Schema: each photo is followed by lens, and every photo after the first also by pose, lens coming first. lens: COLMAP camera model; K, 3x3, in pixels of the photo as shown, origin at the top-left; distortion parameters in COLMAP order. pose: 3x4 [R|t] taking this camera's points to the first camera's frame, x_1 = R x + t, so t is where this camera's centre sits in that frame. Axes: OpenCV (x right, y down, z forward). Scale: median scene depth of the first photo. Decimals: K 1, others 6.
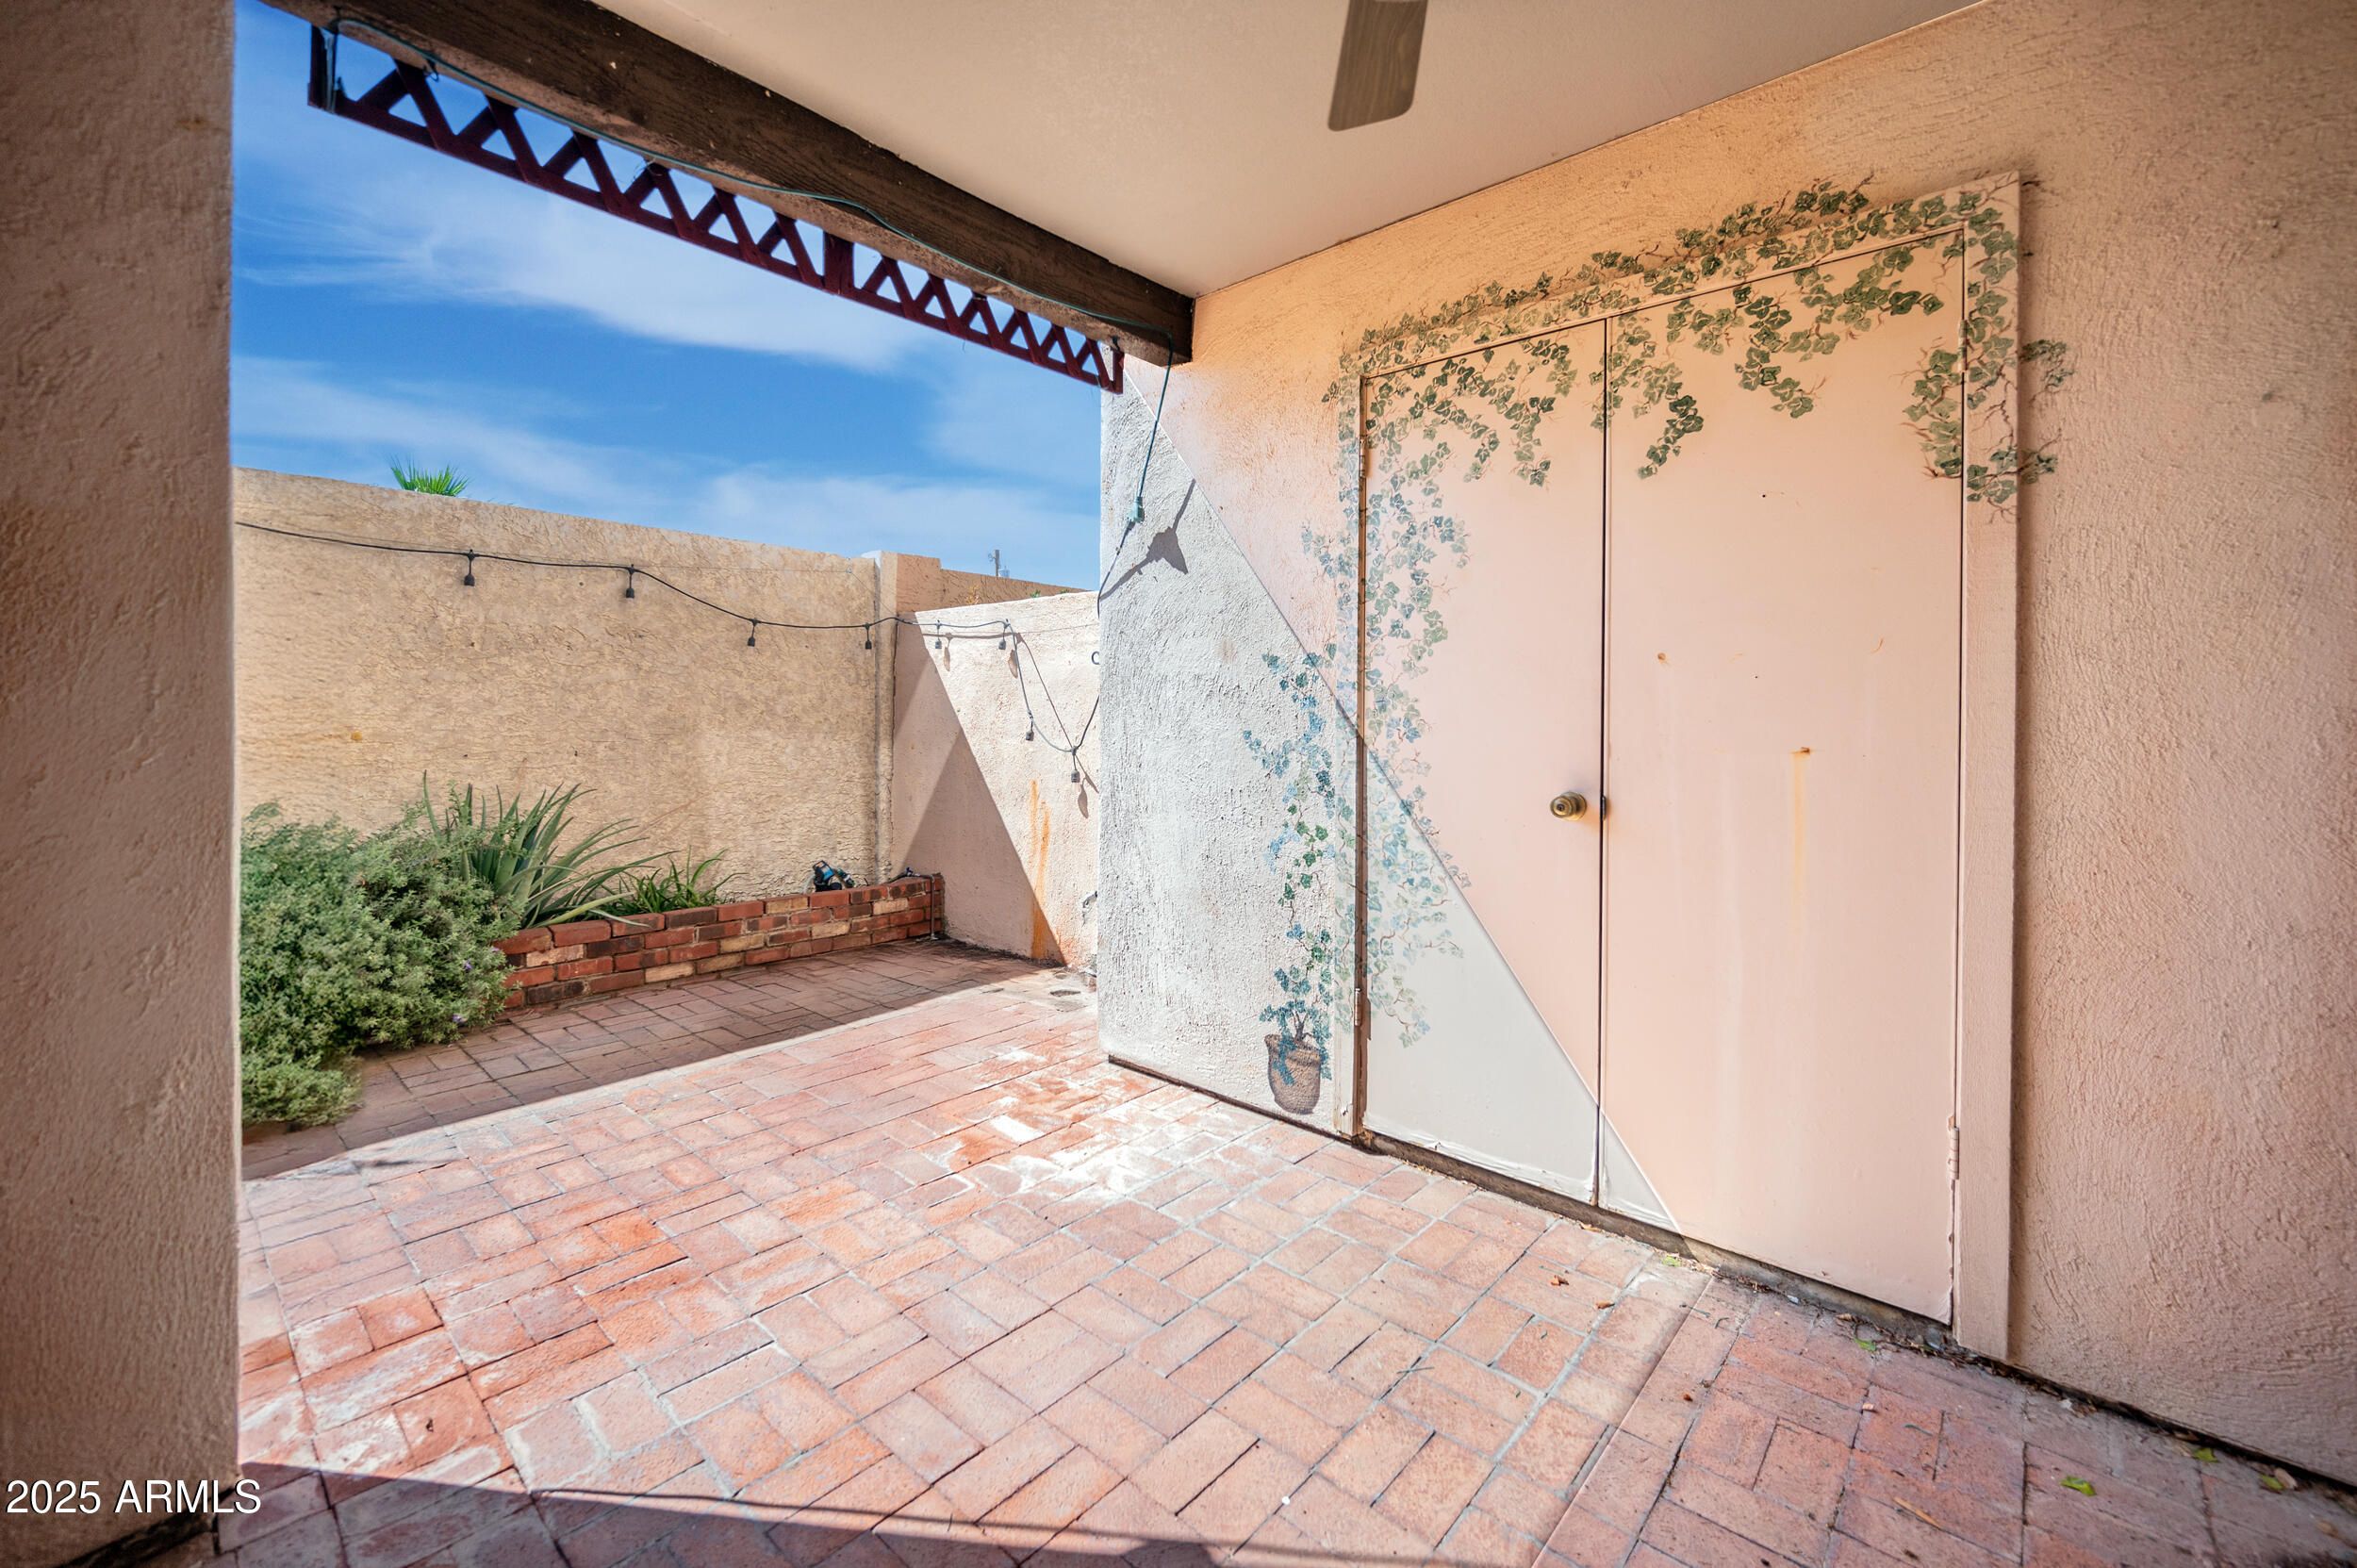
lens RADIAL K [[947.7, 0, 1175.9], [0, 947.7, 725.4], [0, 0, 1]] dist [-0.002537, -0.000026]
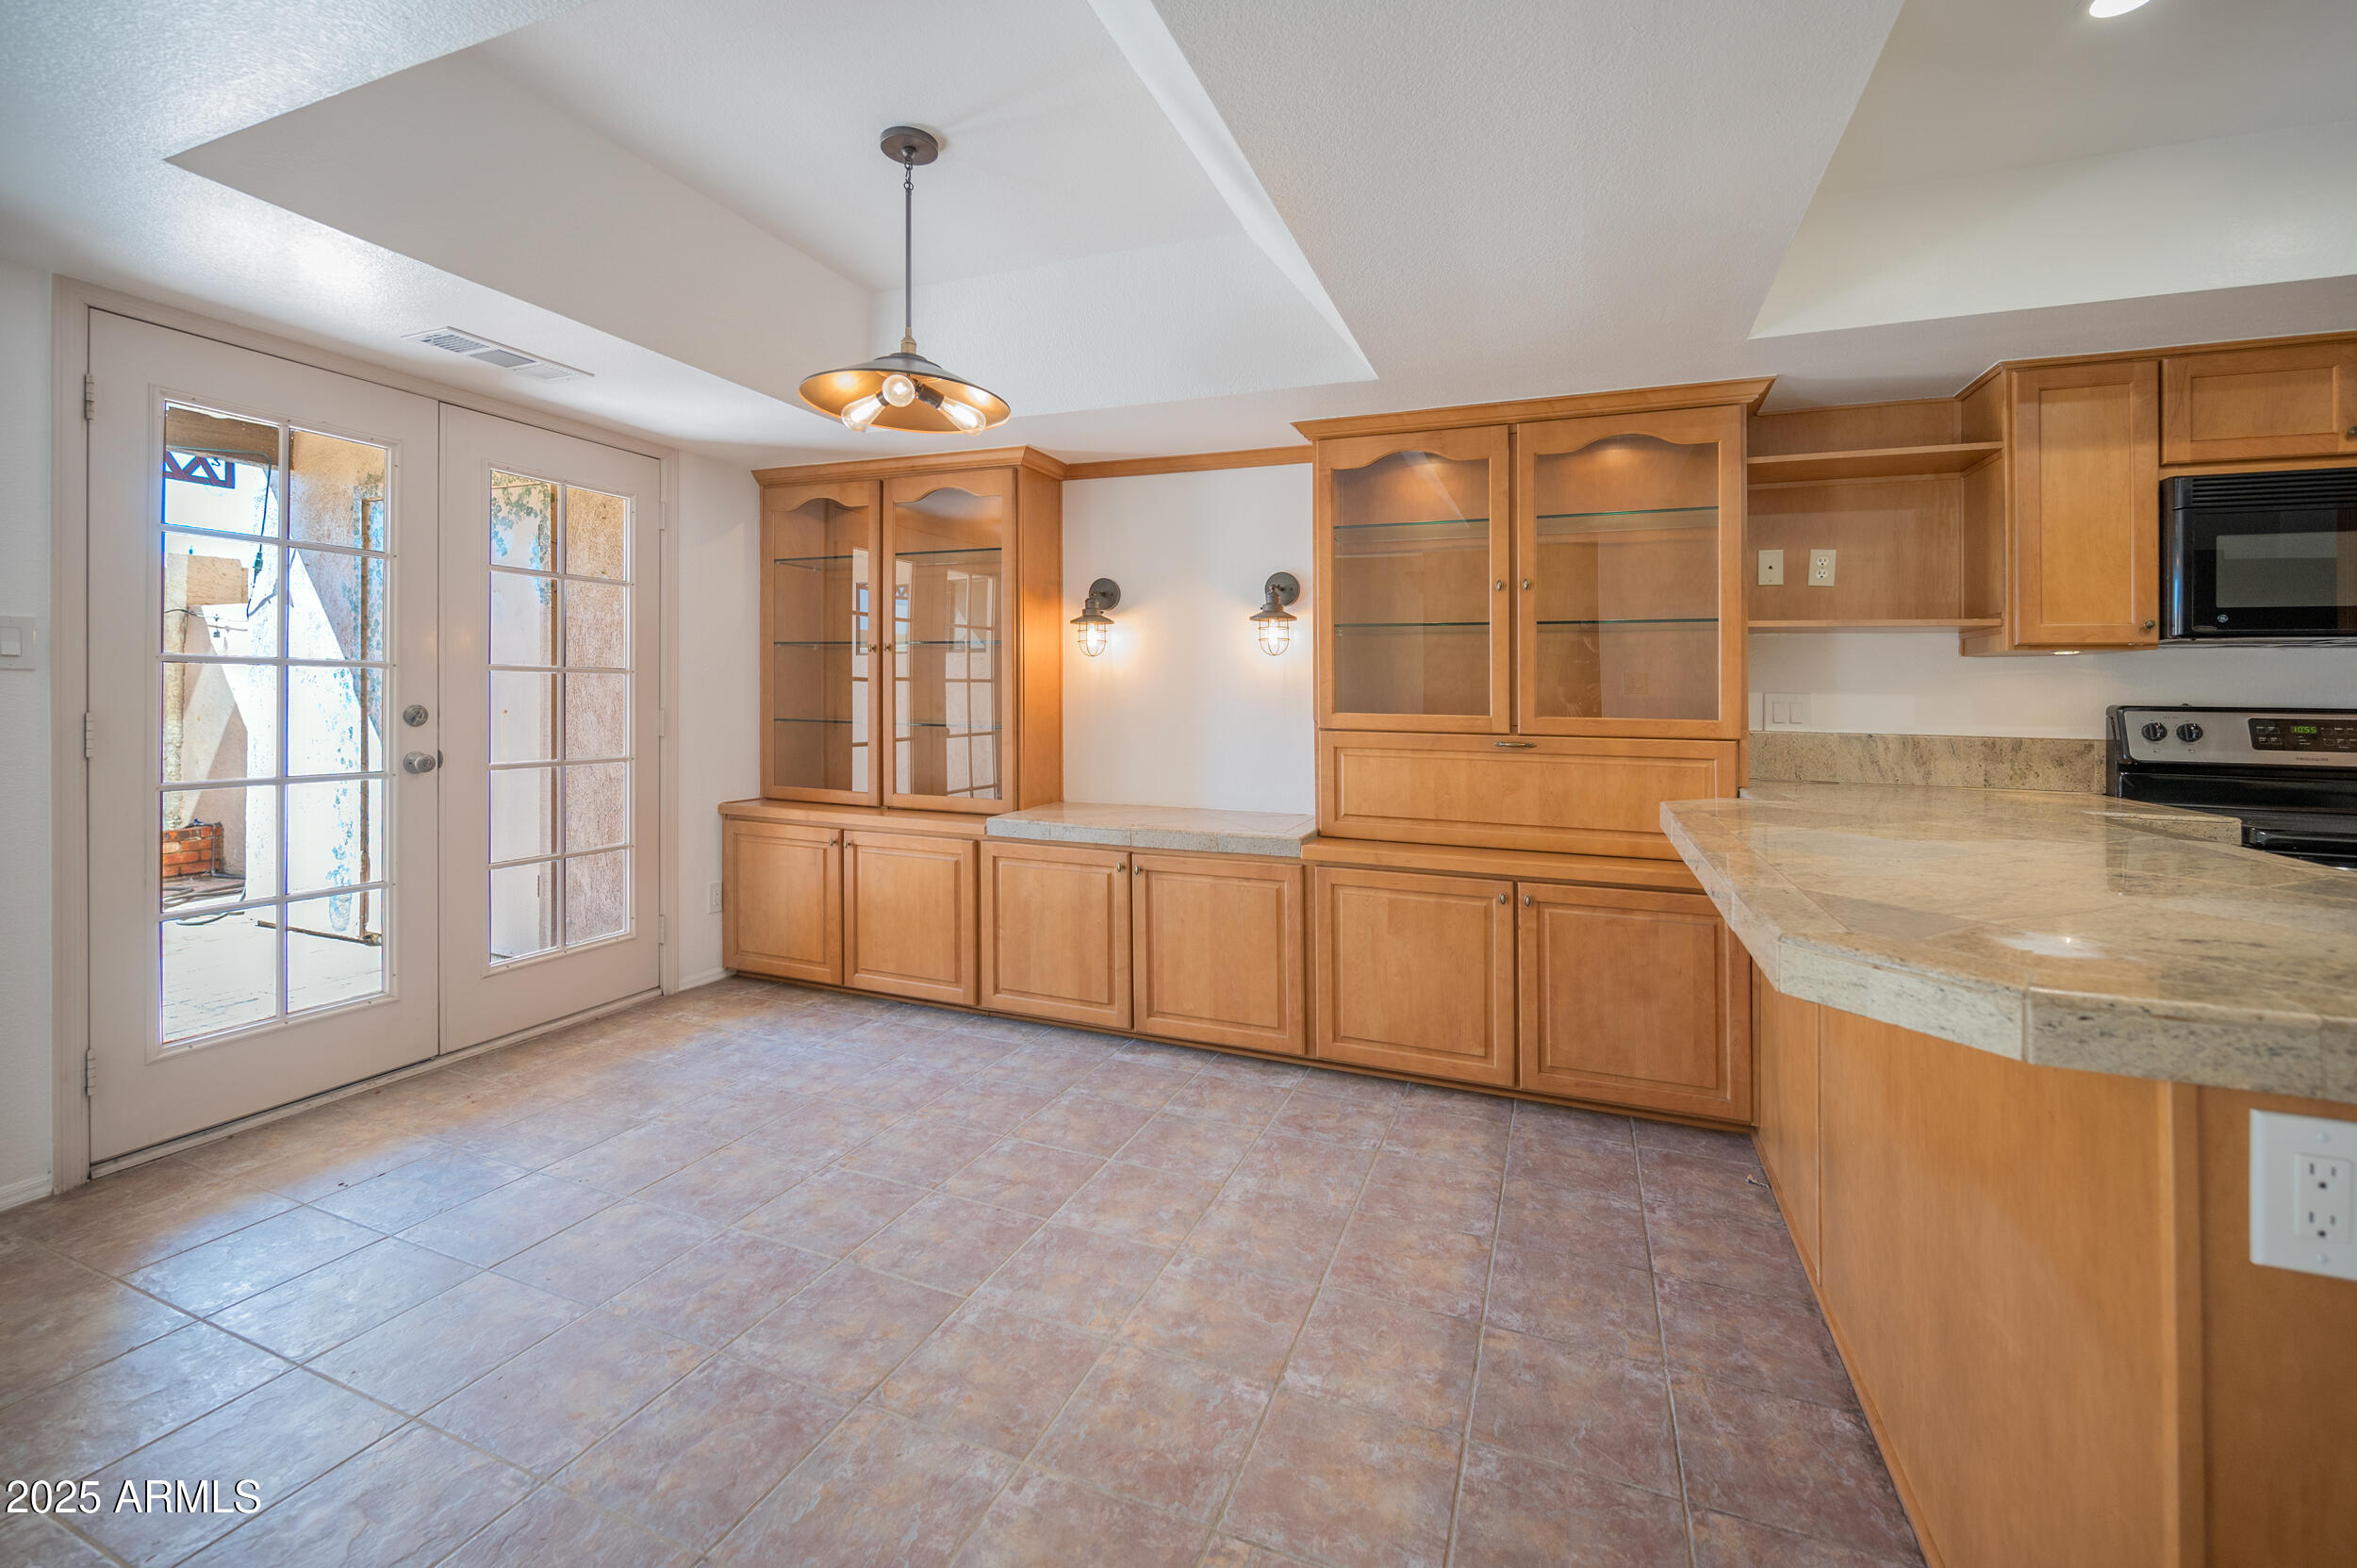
lens RADIAL K [[975.9, 0, 1173.1], [0, 975.9, 695.2], [0, 0, 1]] dist [-0.006368, 0.001219]
pose [[0.945625, 0.001835, 0.325253, 0.553057], [0.000588, 0.999973, -0.007353, 0.003093], [-0.325257, 0.007145, 0.945599, -0.636009]]
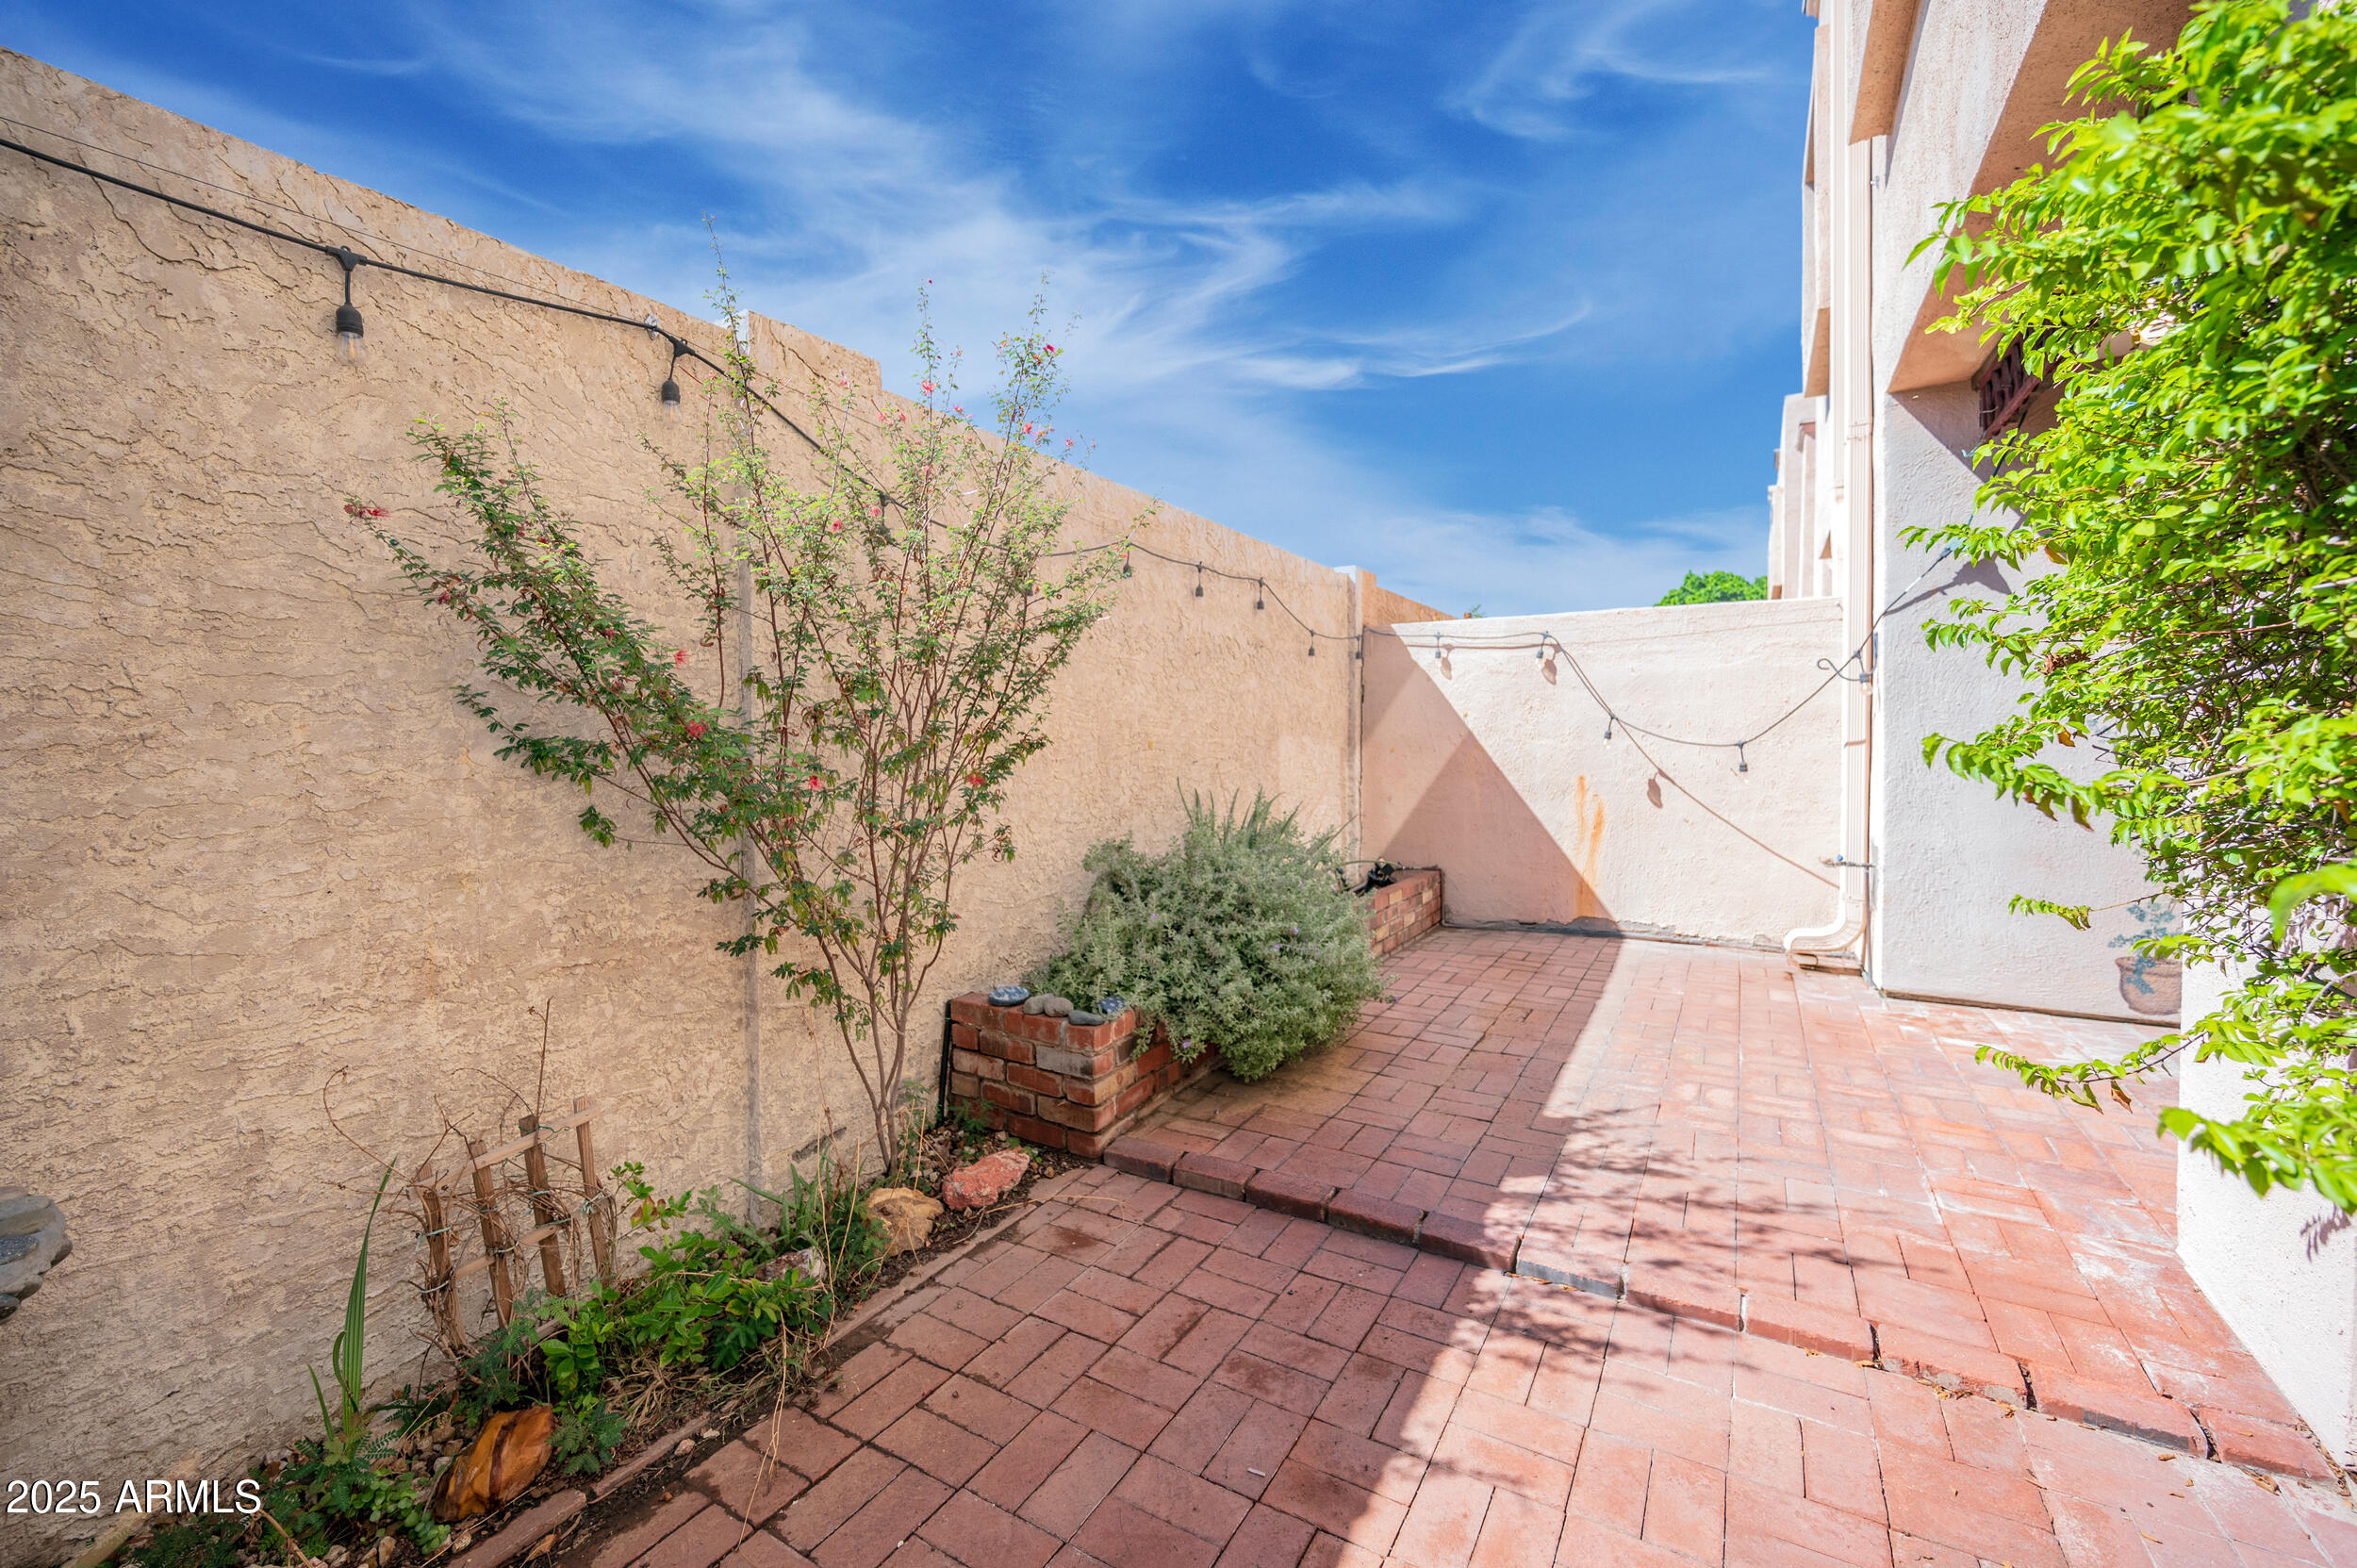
lens RADIAL K [[947.7, 0, 1155.8], [0, 947.7, 751.5], [0, 0, 1]] dist [-0.002537, -0.000026]
pose [[0.982539, -0.020857, 0.184883, -0.835381], [0.018414, 0.999719, 0.014918, 0.003466], [-0.185142, -0.011253, 0.982647, -0.004984]]
